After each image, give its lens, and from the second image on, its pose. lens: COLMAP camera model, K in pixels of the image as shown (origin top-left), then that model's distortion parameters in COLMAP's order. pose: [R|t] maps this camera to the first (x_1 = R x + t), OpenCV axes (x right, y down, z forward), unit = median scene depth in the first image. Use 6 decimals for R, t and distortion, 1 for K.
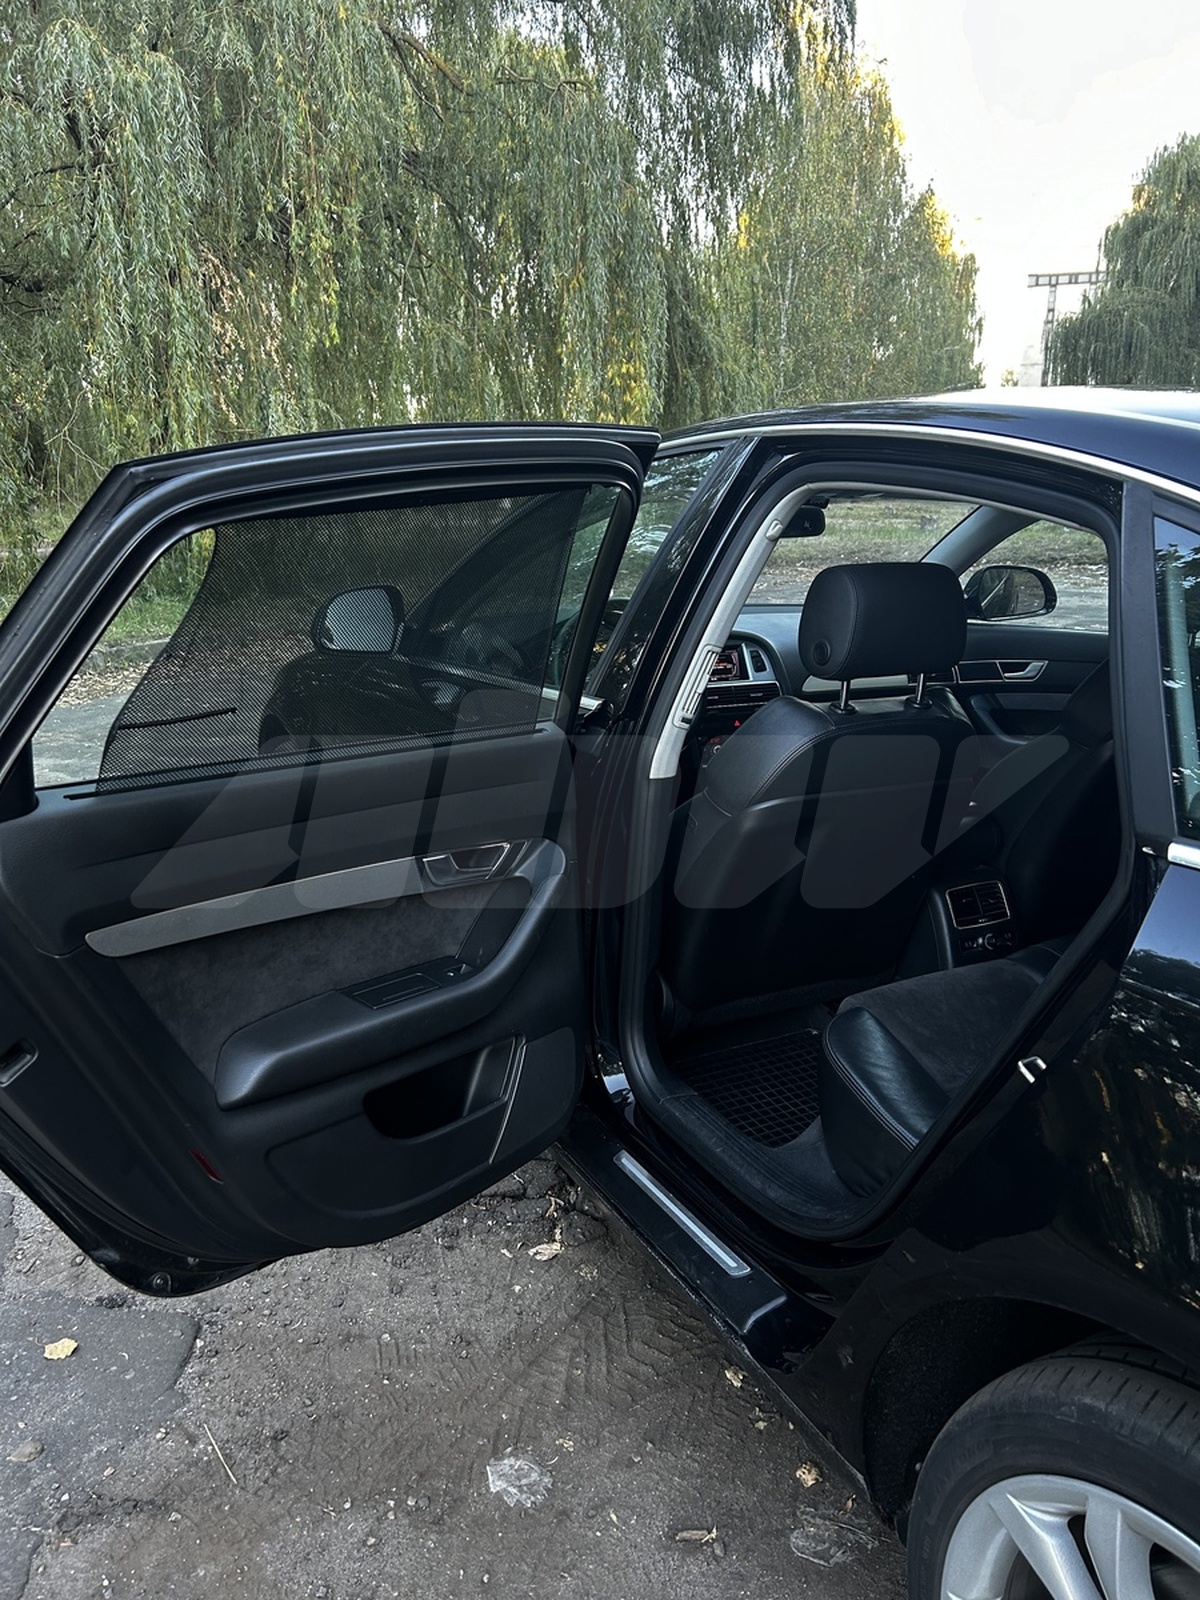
lens RADIAL K [[1204.5, 0, 599.4], [0, 1204.5, 788.3], [0, 0, 1]] dist [0.044507, -0.048139]
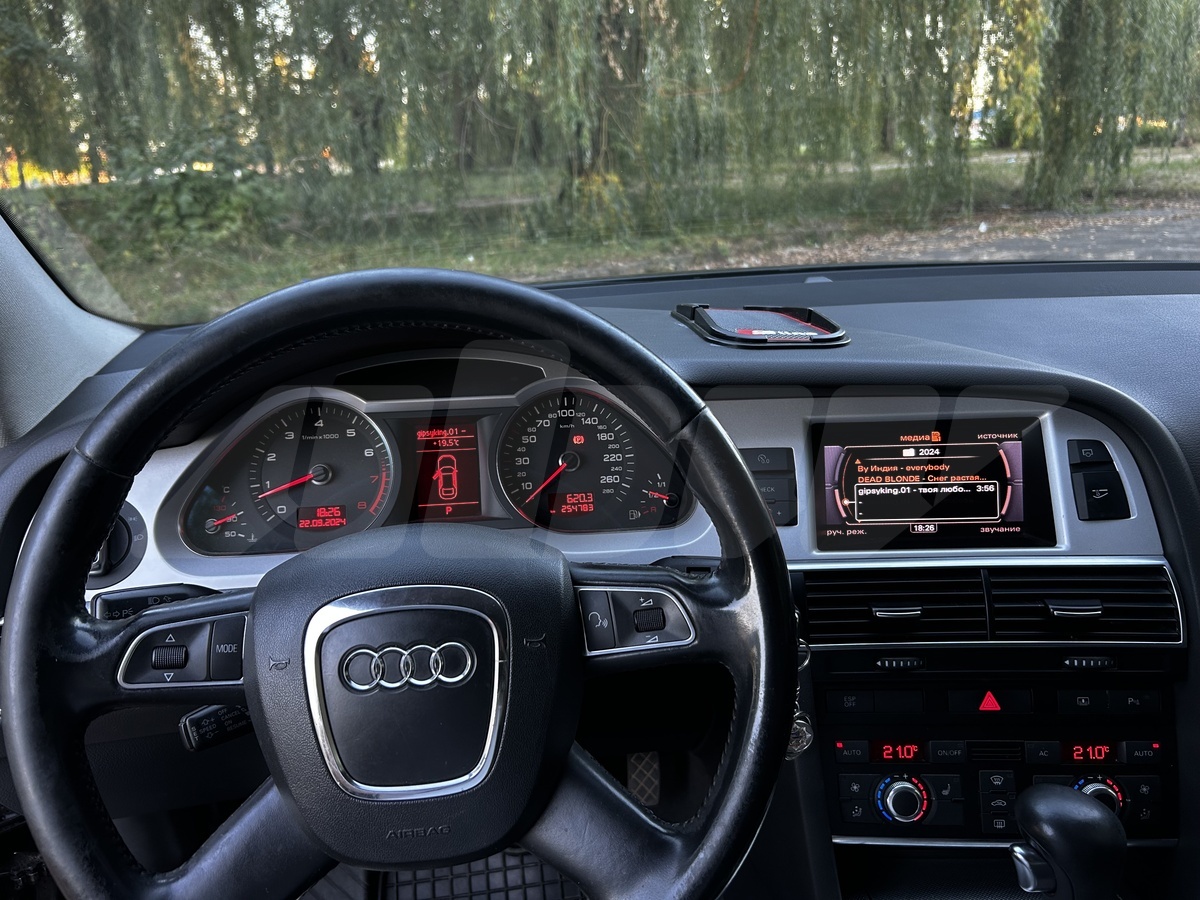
lens RADIAL K [[903.3, 0, 600.0], [0, 903.3, 450.0], [0, 0, 1]] dist [0.044507, -0.048139]
pose [[0.919666, 0.084578, -0.383487, 0.030420], [-0.055053, 0.994656, 0.087346, -0.036052], [0.388825, -0.059217, 0.919407, 0.217284]]
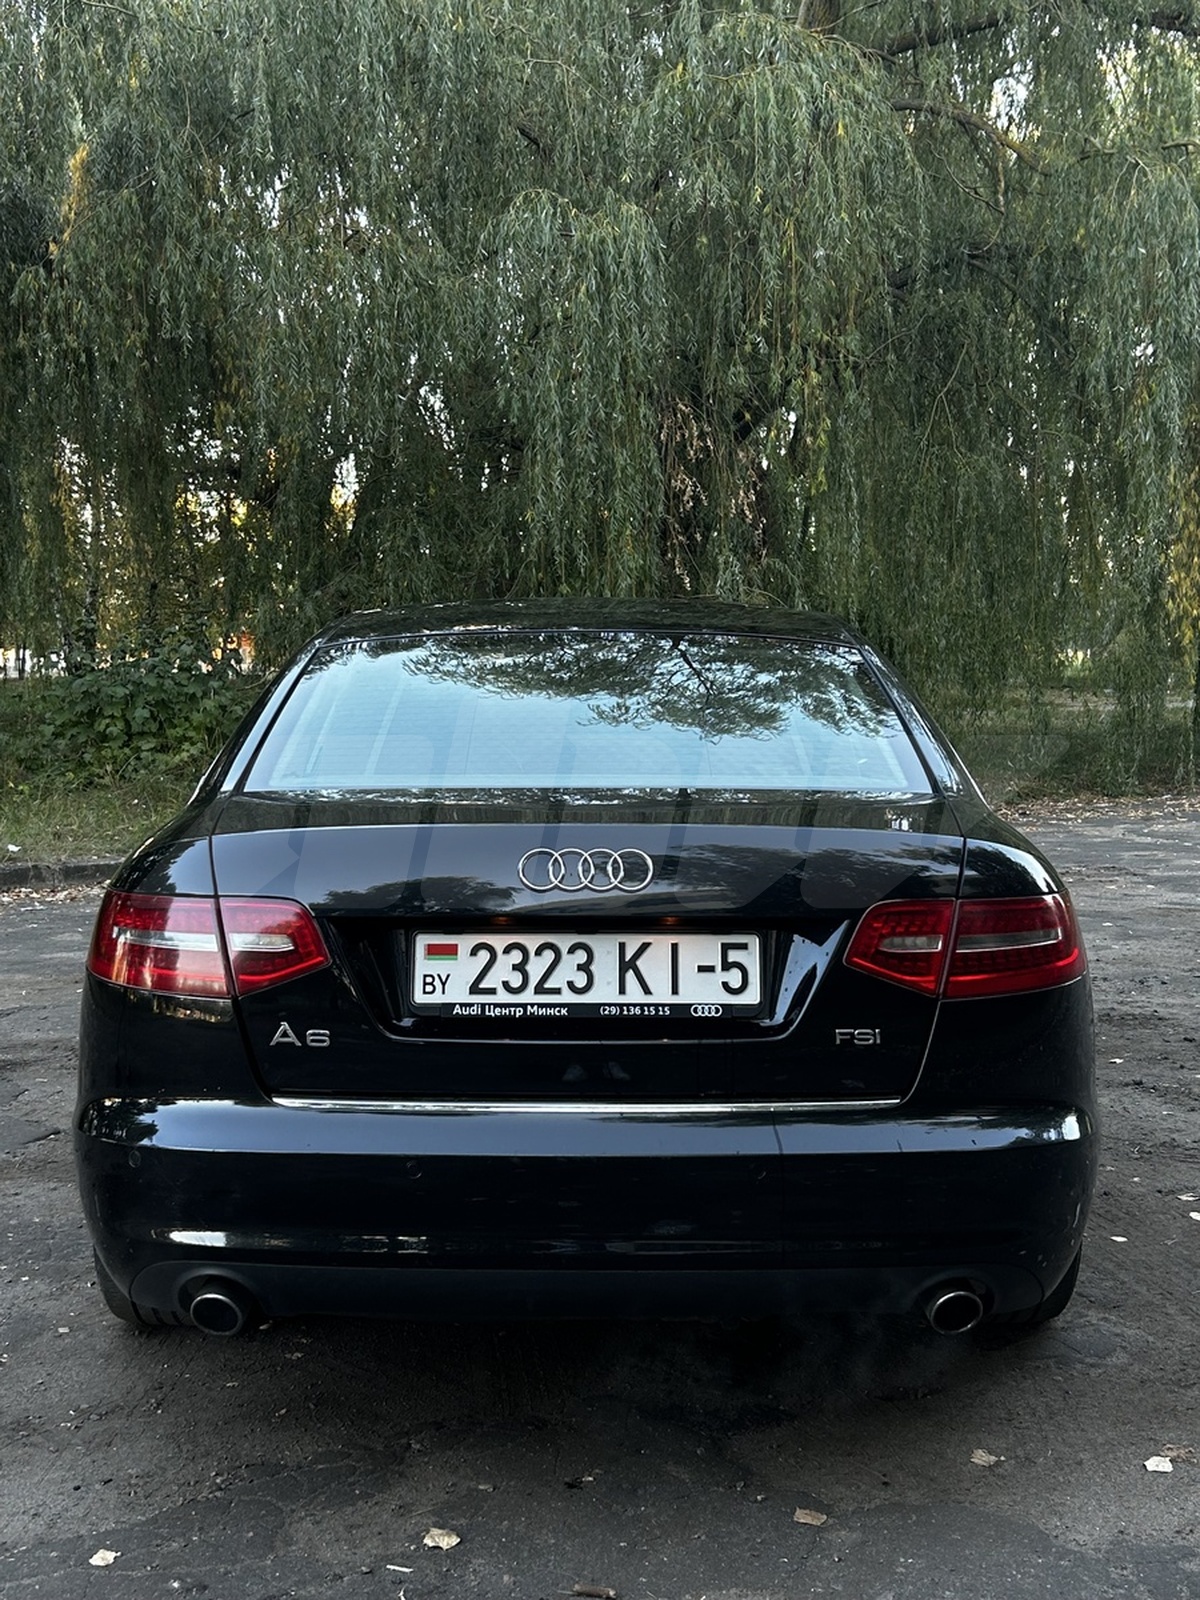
lens RADIAL K [[1869.7, 0, 600.0], [0, 1869.7, 800.0], [0, 0, 1]] dist [0.220596, -0.678366]
pose [[0.889129, 0.030629, -0.456630, 0.273321], [-0.107017, 0.984011, -0.142375, 0.049432], [0.444968, 0.175457, 0.878191, -0.191818]]
